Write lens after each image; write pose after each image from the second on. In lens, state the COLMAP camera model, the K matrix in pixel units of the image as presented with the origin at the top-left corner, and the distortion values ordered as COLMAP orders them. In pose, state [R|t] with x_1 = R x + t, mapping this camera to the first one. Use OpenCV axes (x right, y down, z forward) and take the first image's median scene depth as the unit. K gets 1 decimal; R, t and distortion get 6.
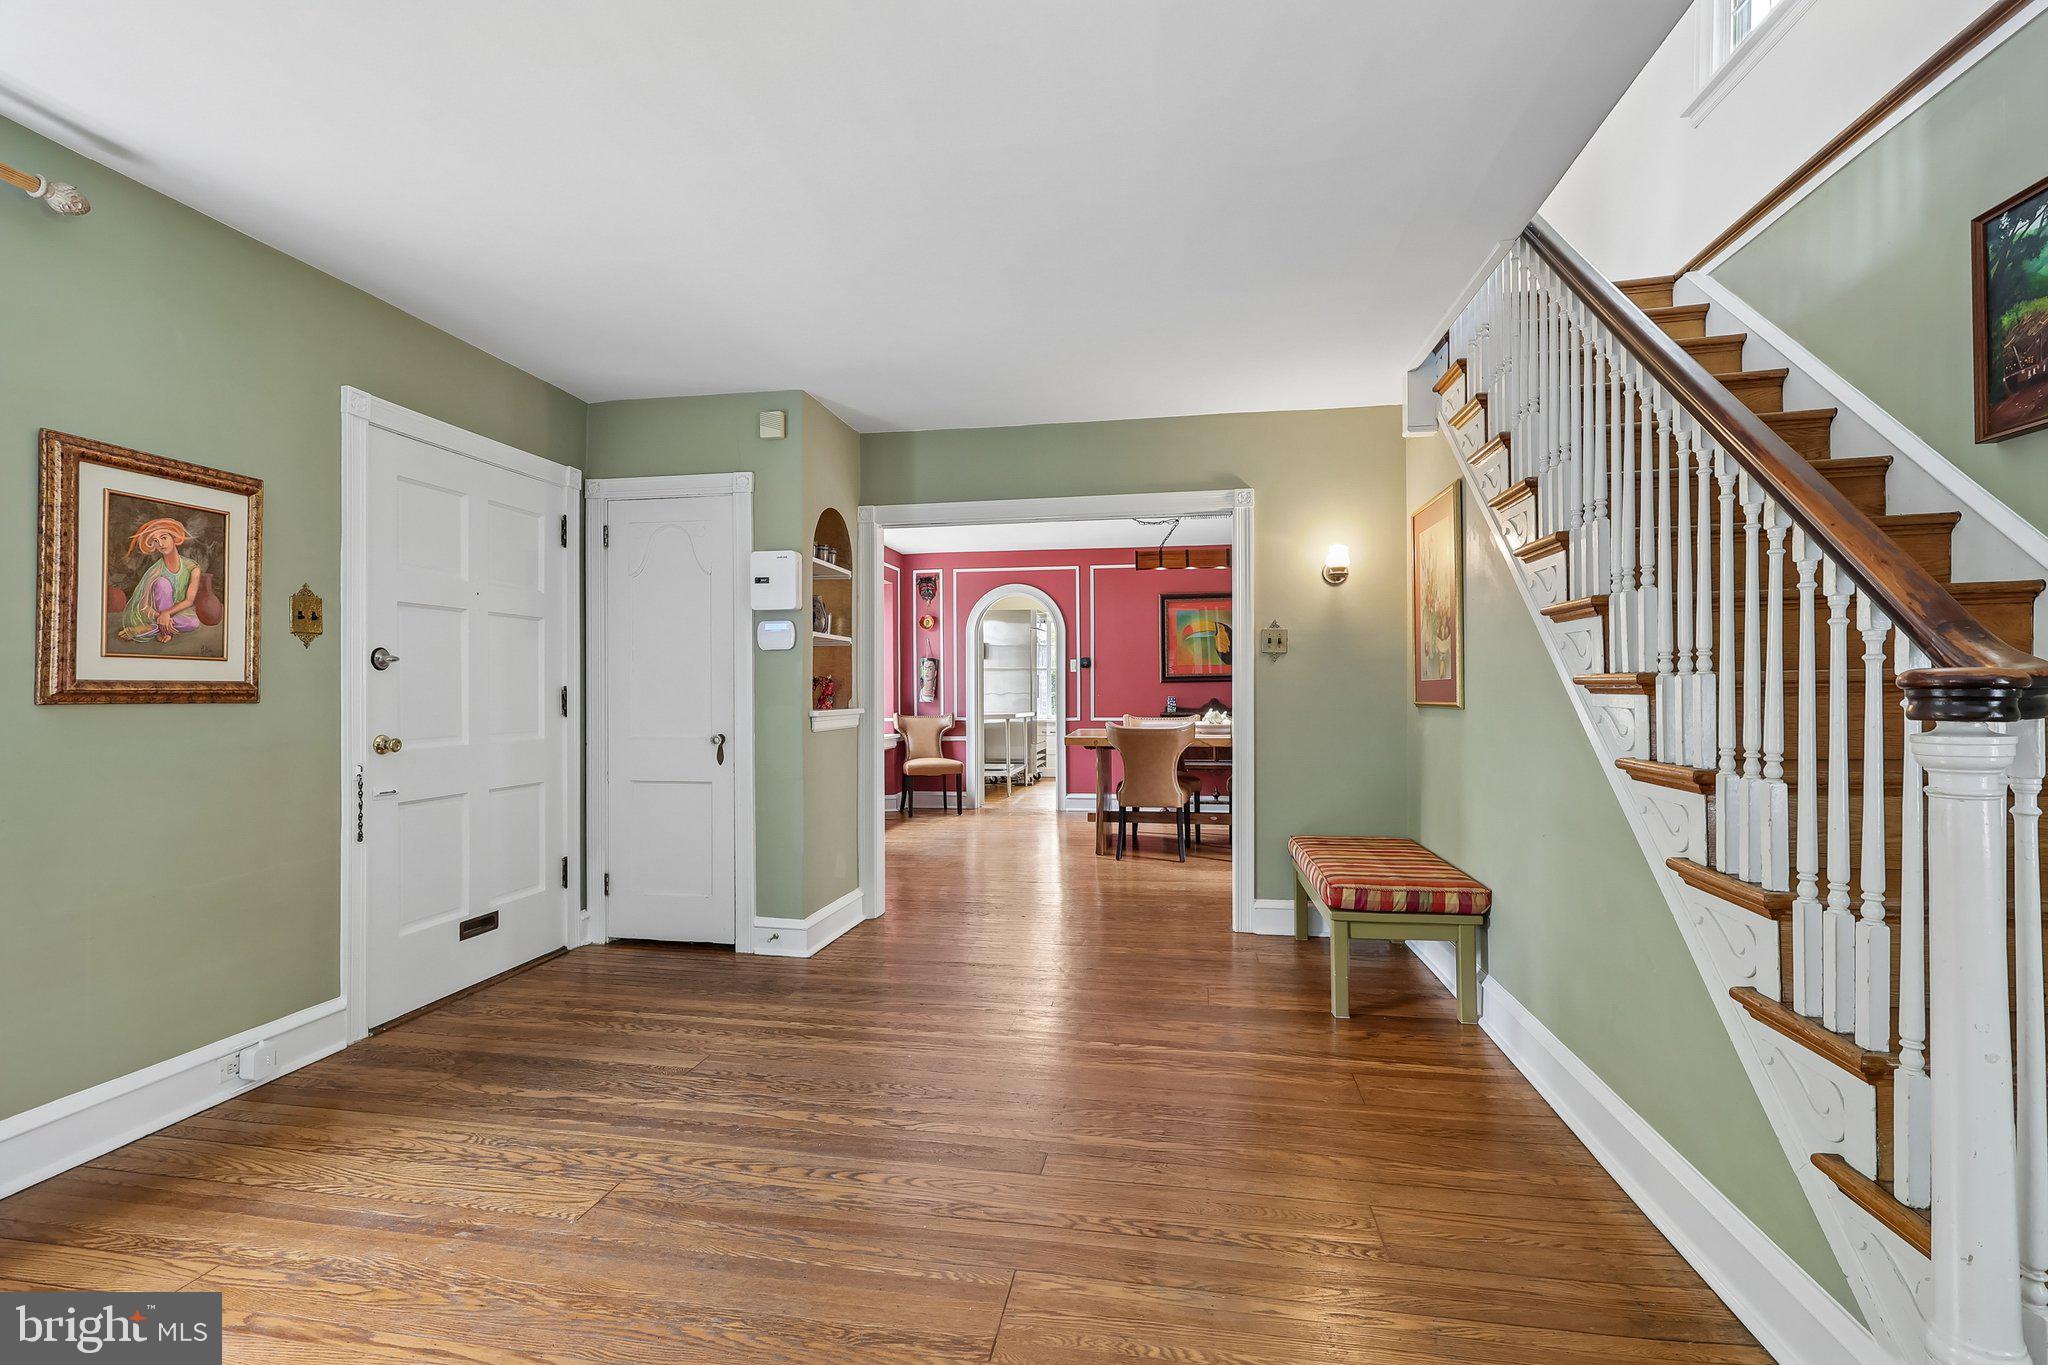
lens RADIAL K [[950.8, 0, 1019.2], [0, 950.8, 686.7], [0, 0, 1]] dist [0.001615, -0.000737]
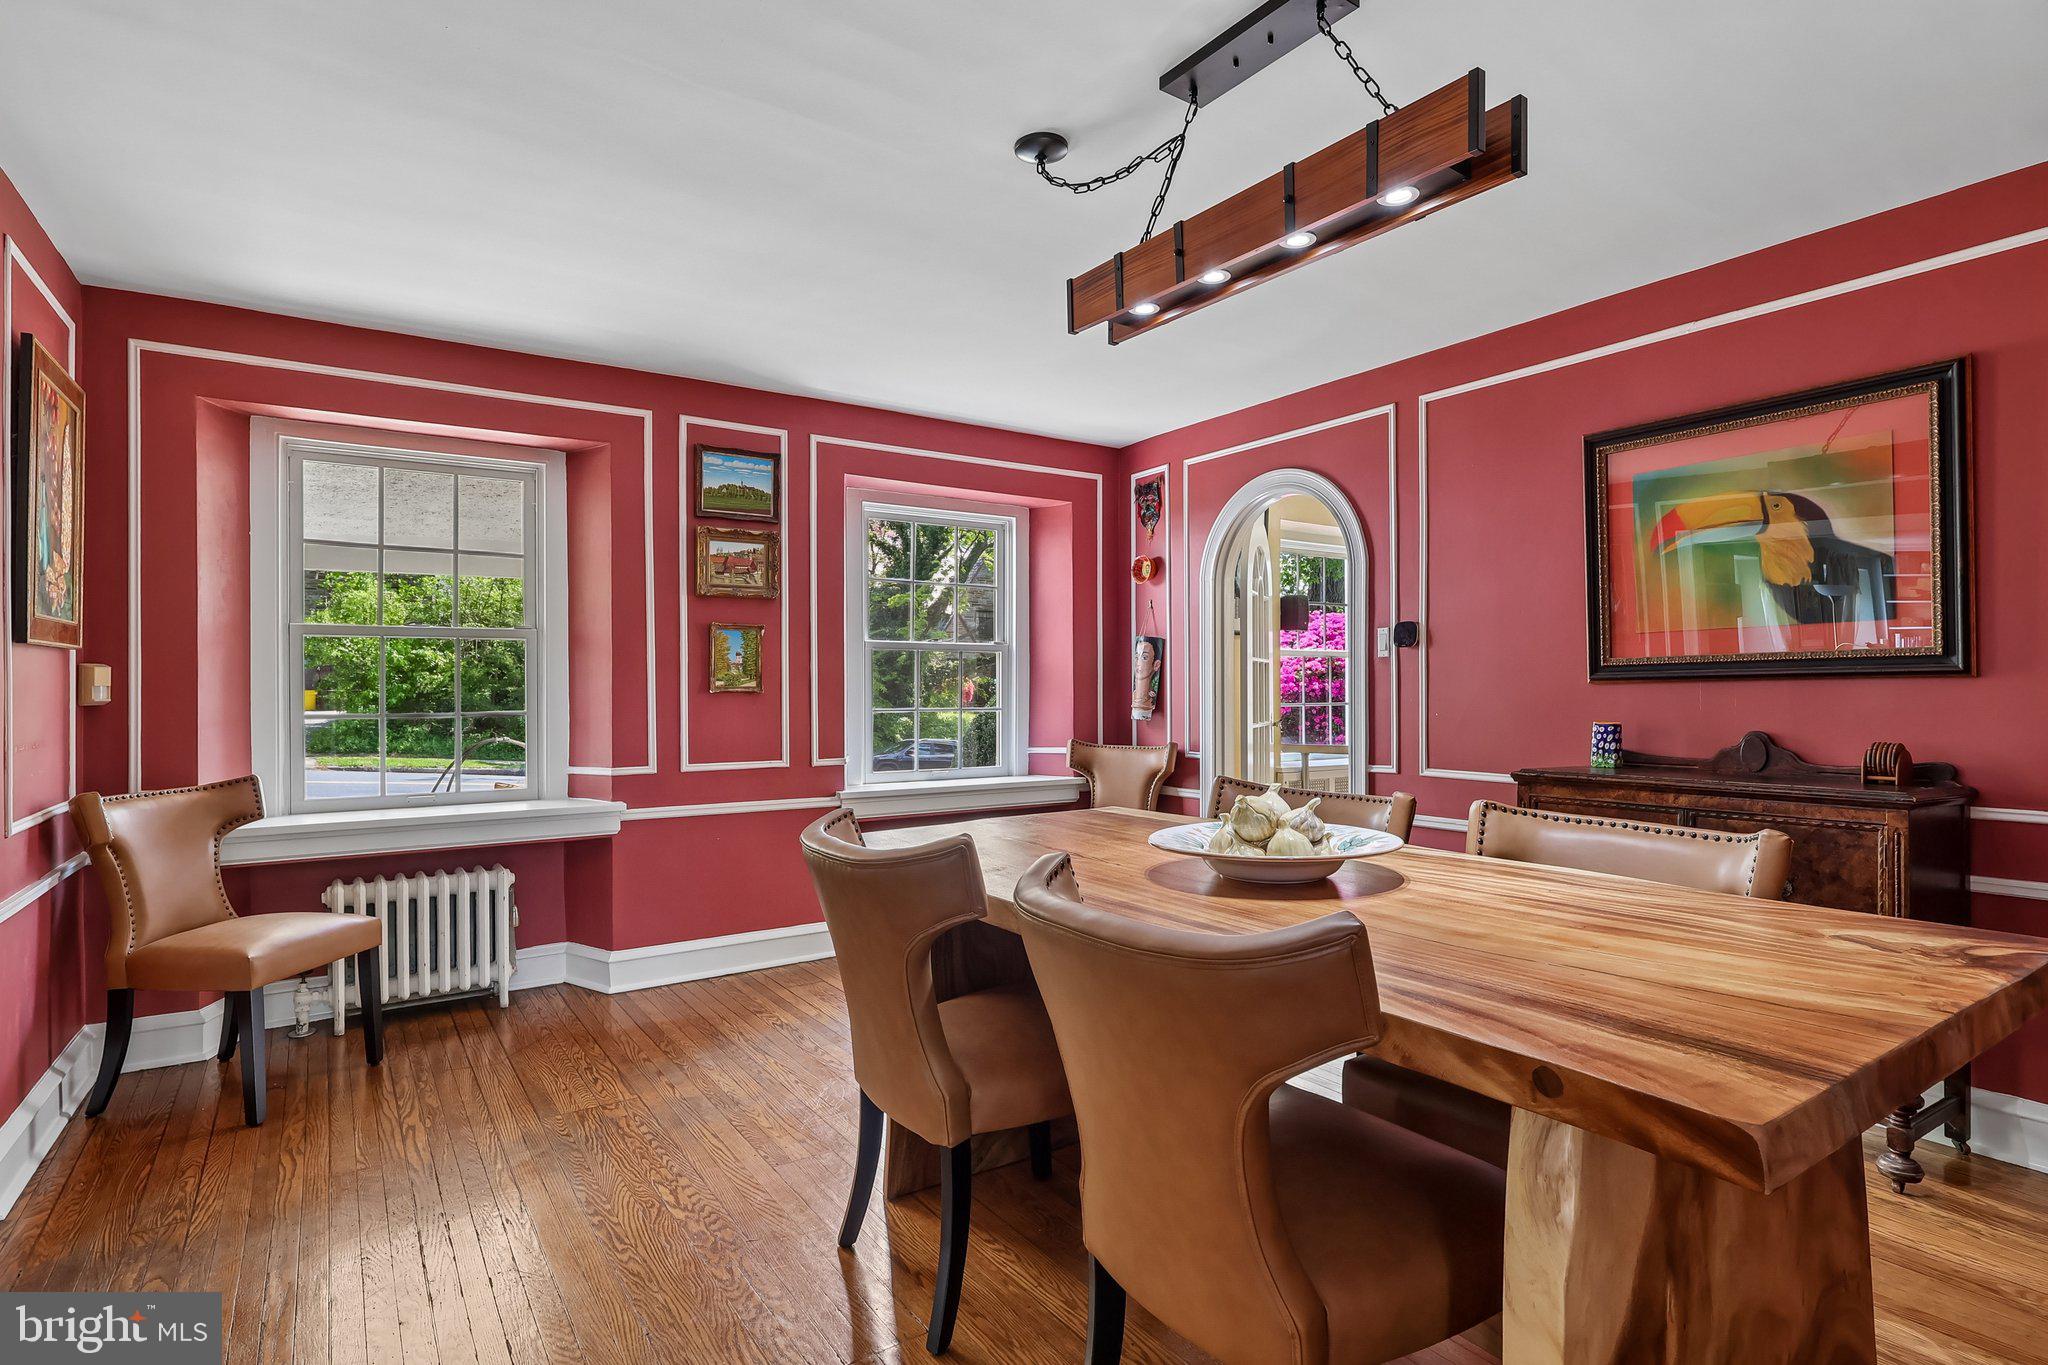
lens RADIAL K [[1022.3, 0, 1034.7], [0, 1022.3, 683.2], [0, 0, 1]] dist [0.006096, -0.000139]
pose [[0.681572, -0.000588, -0.731751, 0.619853], [0.003588, 0.999990, 0.002538, -0.012253], [0.731742, -0.004355, 0.681568, 1.268719]]
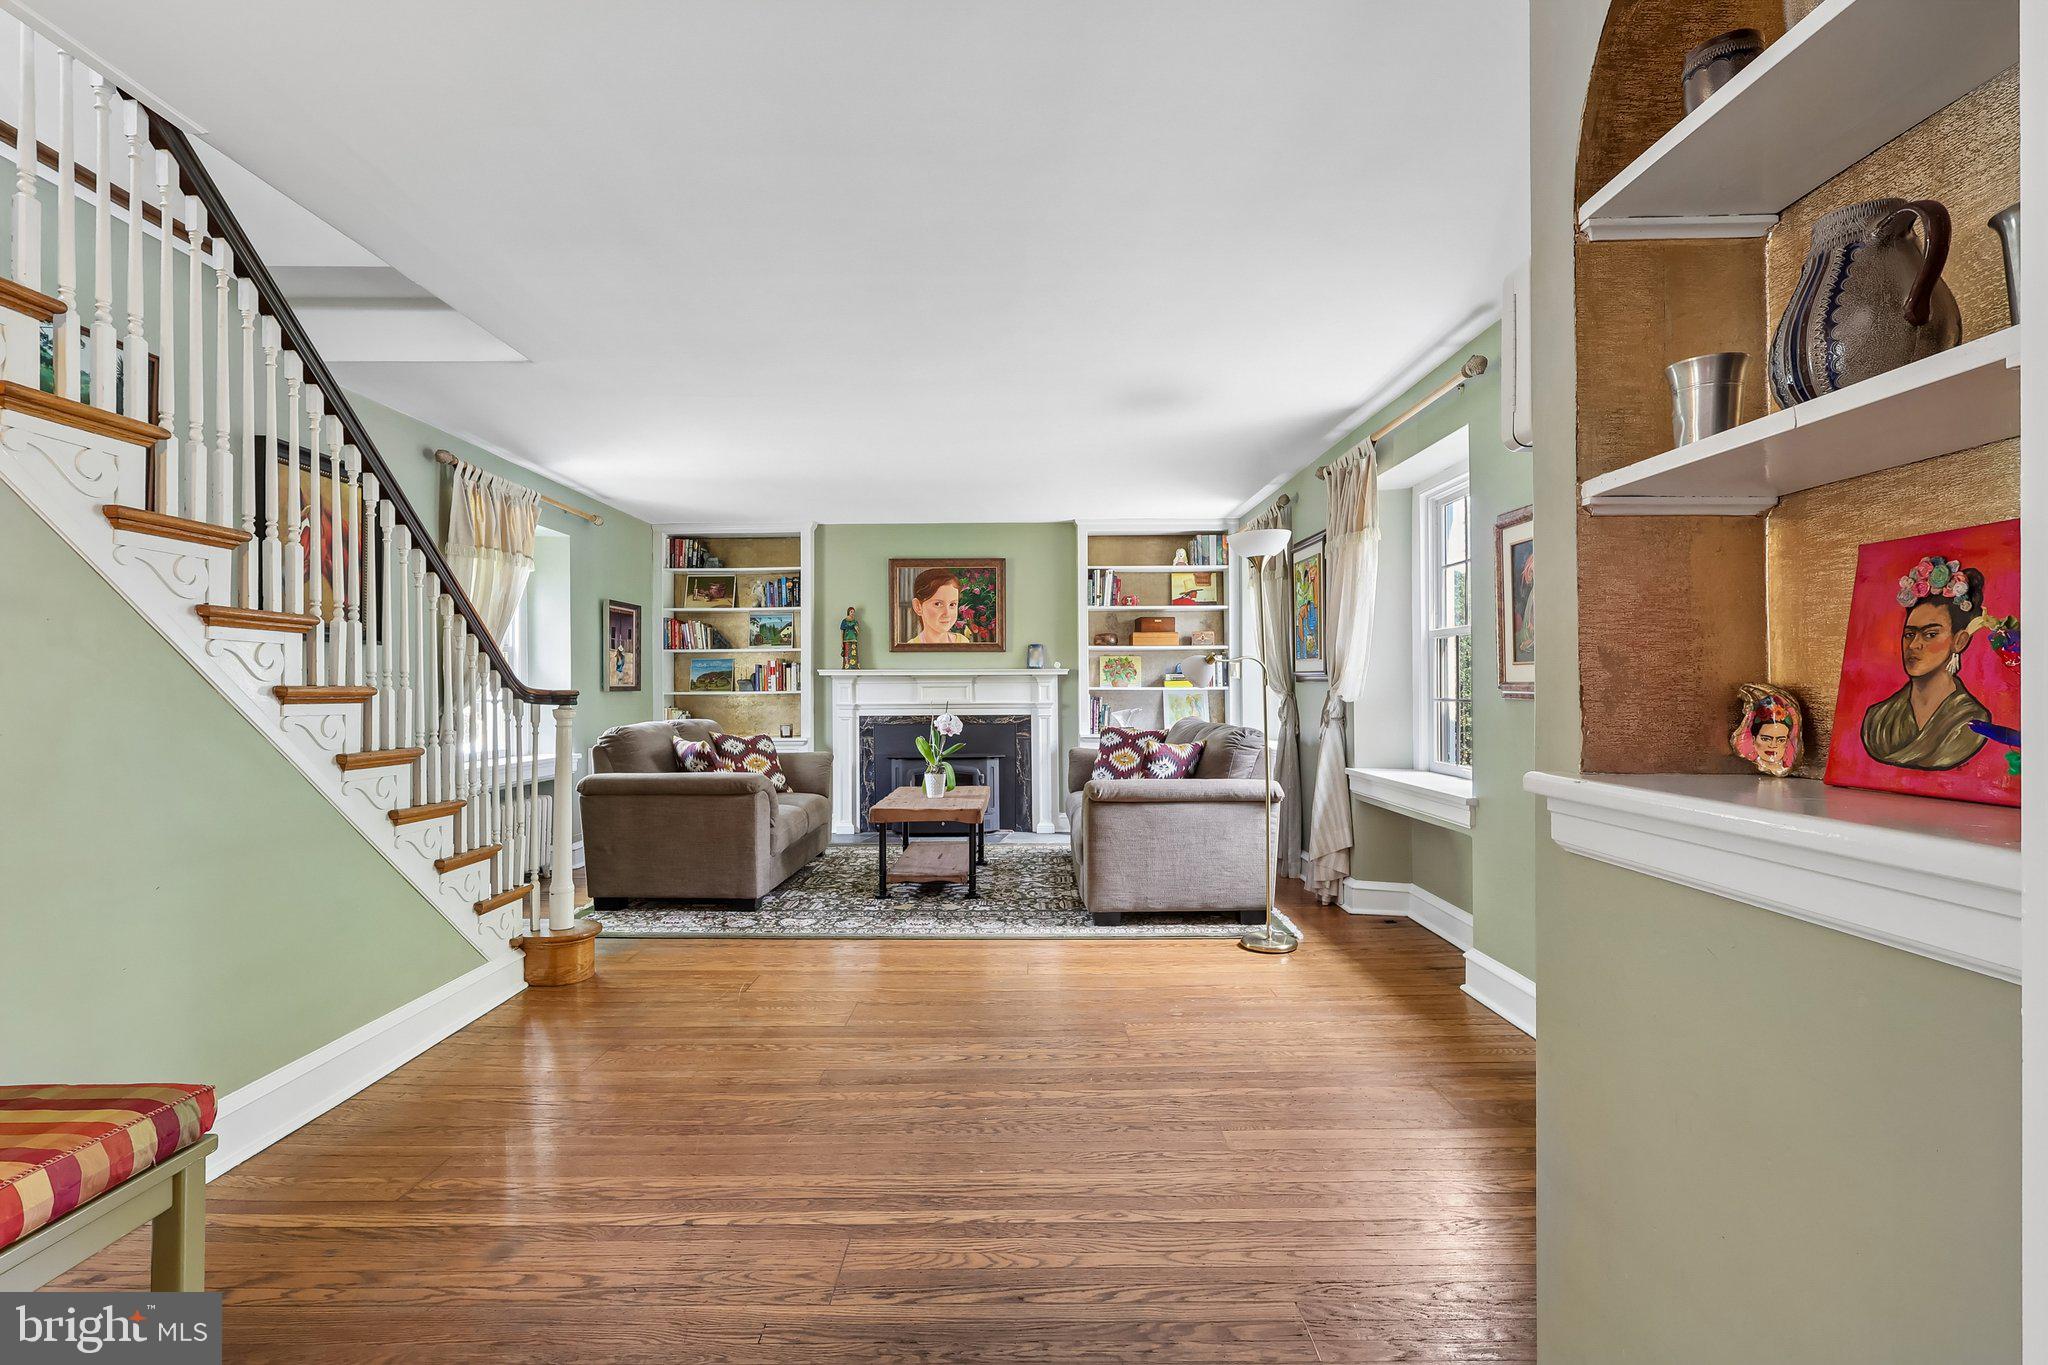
lens RADIAL K [[950.8, 0, 1020.5], [0, 950.8, 685.7], [0, 0, 1]] dist [0.001615, -0.000737]
pose [[-0.985529, 0.007965, -0.169318, -0.014022], [0.008943, 0.999947, -0.005014, -0.000566], [0.169269, -0.006455, -0.985549, 1.291520]]
